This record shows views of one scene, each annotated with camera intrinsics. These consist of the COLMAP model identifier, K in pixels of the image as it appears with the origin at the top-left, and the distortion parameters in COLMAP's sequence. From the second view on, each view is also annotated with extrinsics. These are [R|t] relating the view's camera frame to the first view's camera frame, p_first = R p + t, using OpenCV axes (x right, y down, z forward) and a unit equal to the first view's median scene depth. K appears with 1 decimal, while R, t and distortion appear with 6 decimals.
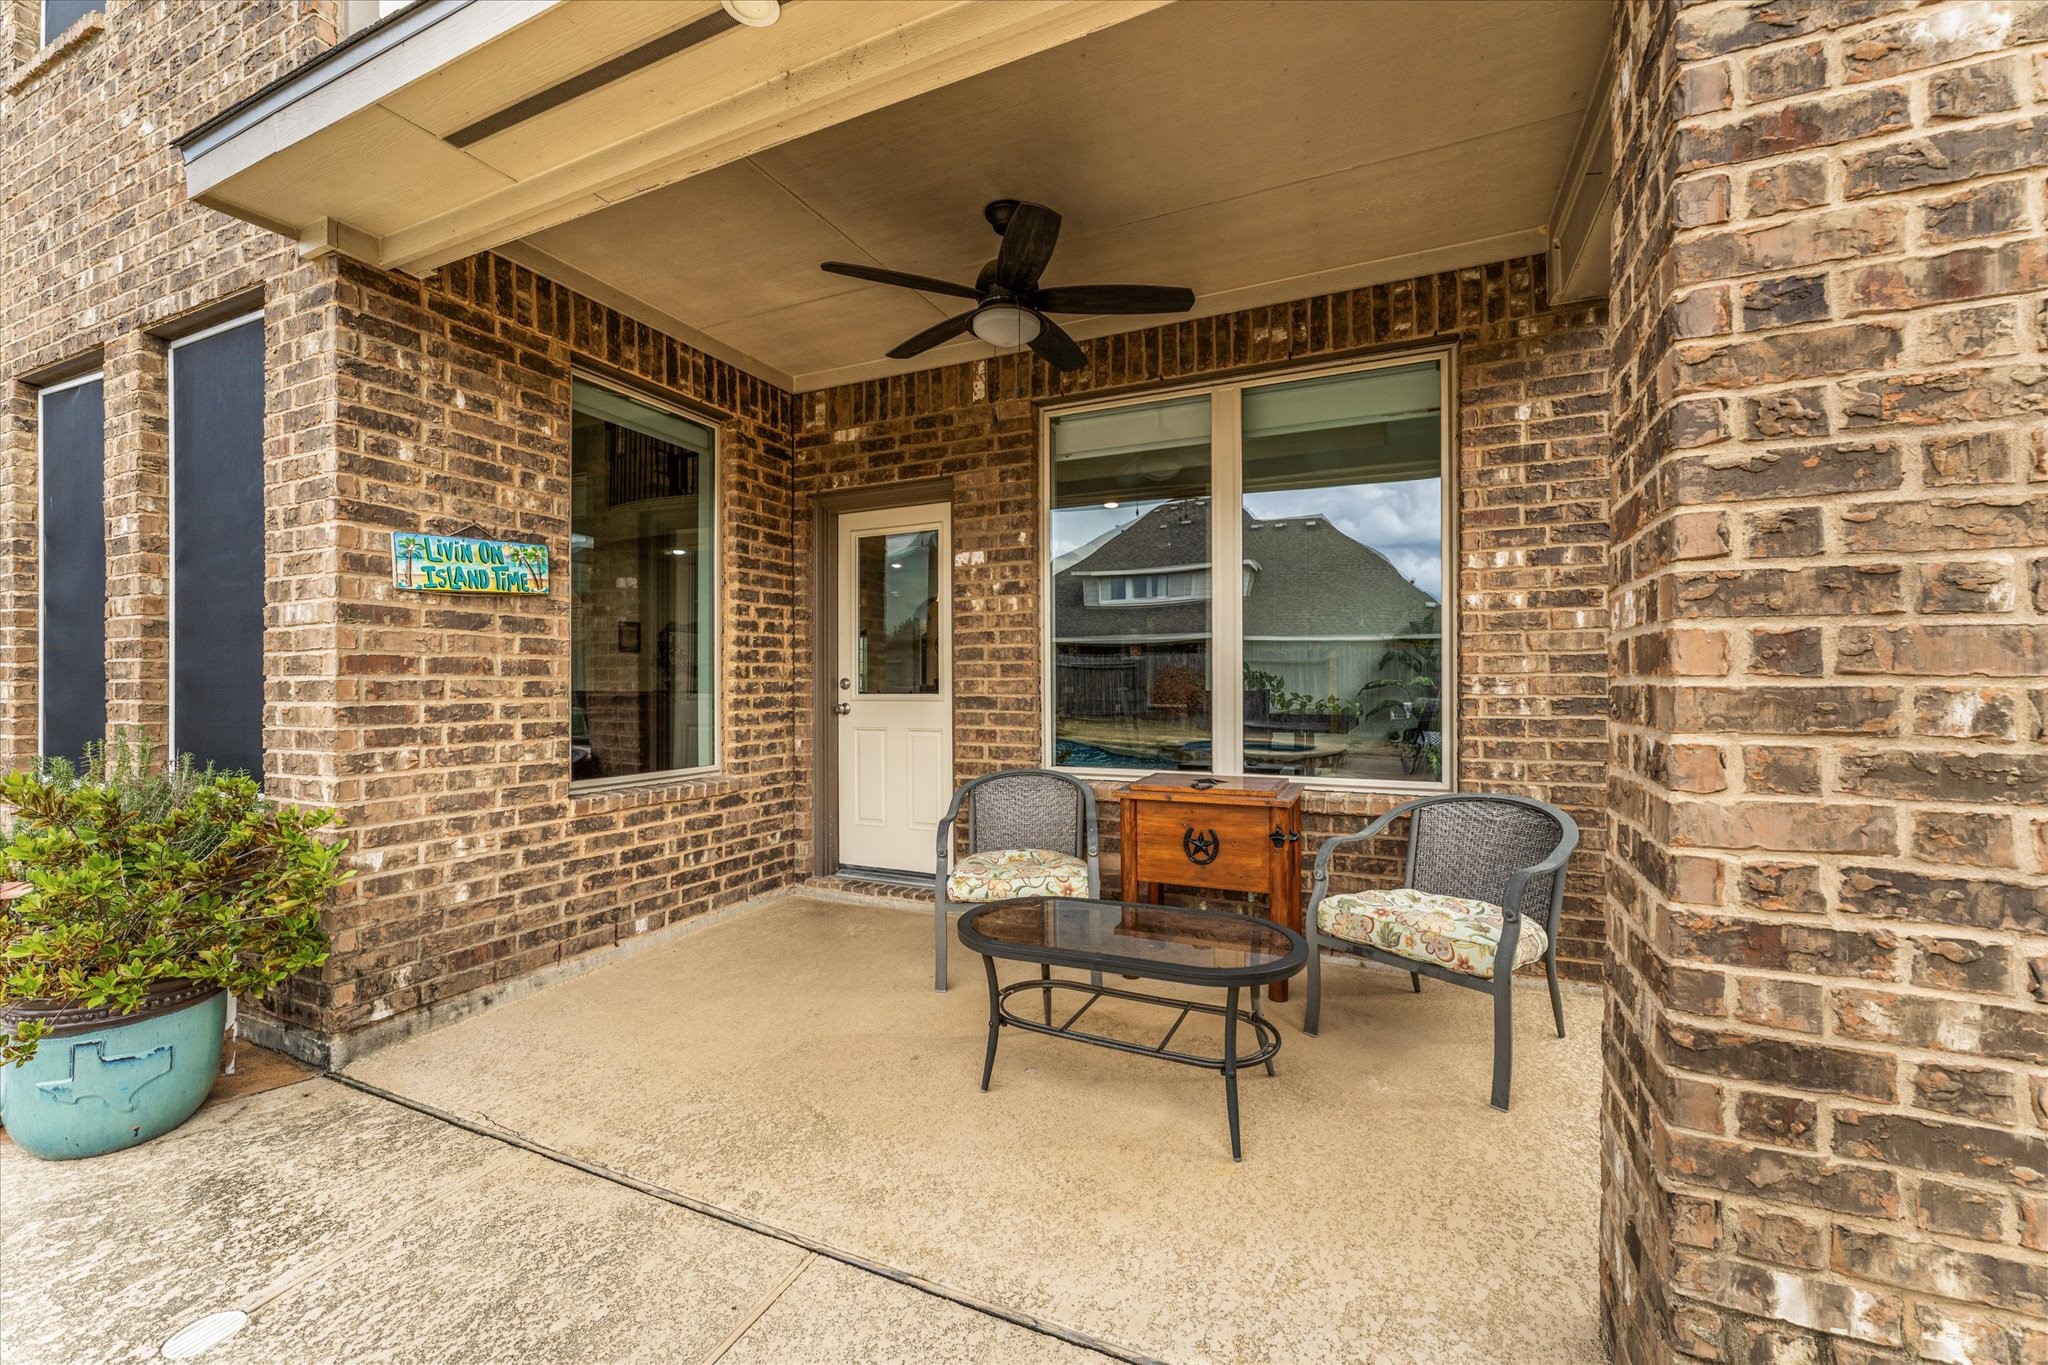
lens RADIAL K [[819.5, 0, 1028.8], [0, 819.5, 681.7], [0, 0, 1]] dist [0.003867, 0.000149]
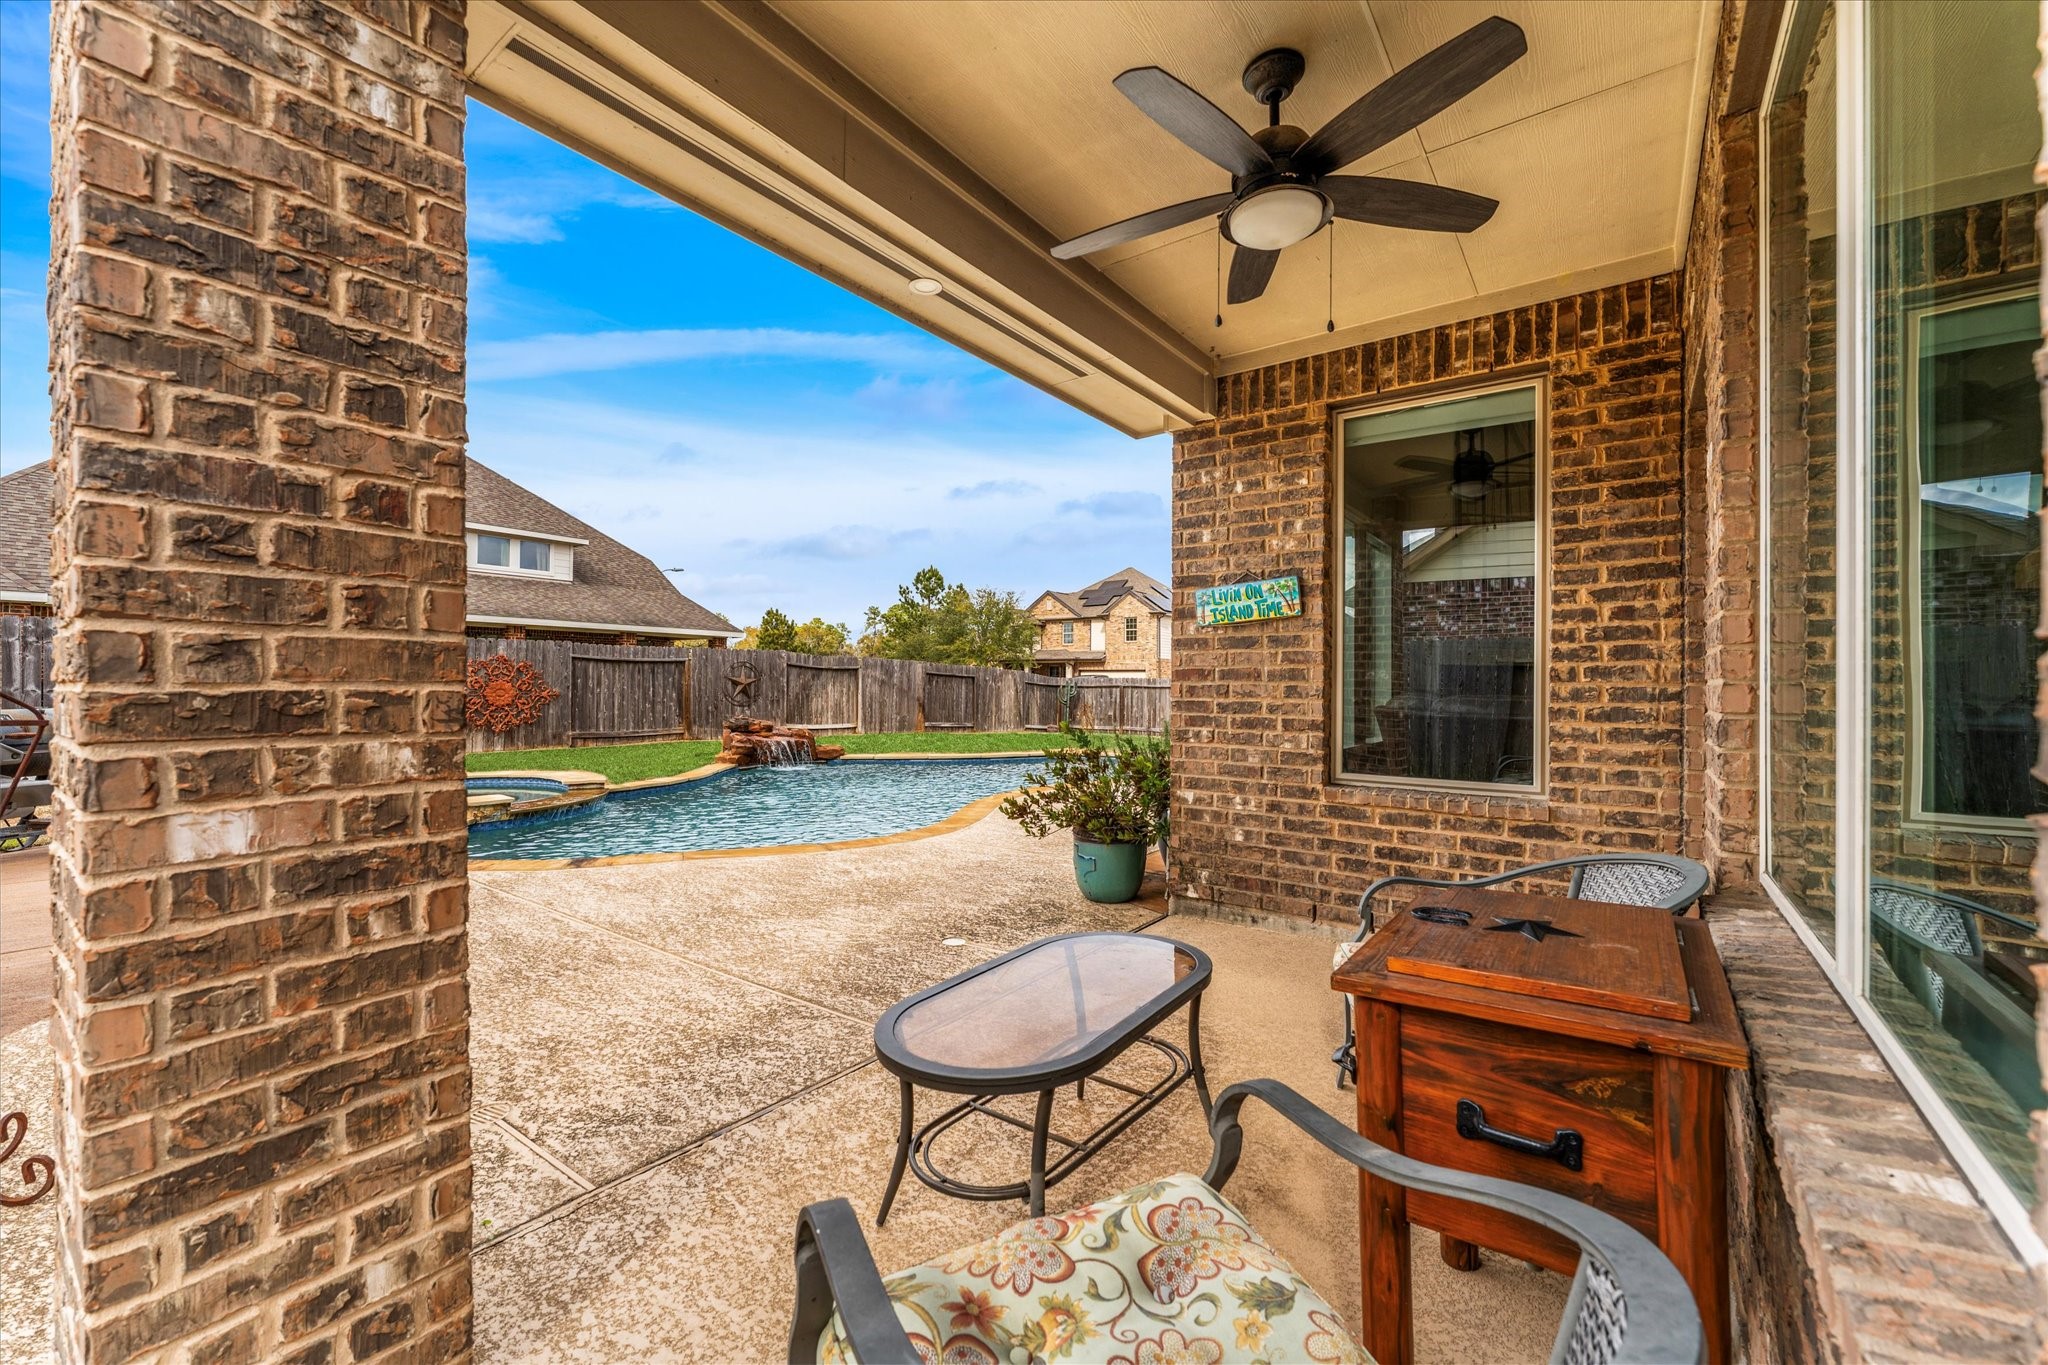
lens RADIAL K [[819.5, 0, 1034.0], [0, 819.5, 682.8], [0, 0, 1]] dist [0.003867, 0.000149]
pose [[-0.199490, -0.002440, -0.979897, 0.710166], [-0.002577, 0.999995, -0.001965, -0.001254], [0.979896, 0.002133, -0.199496, 0.868213]]
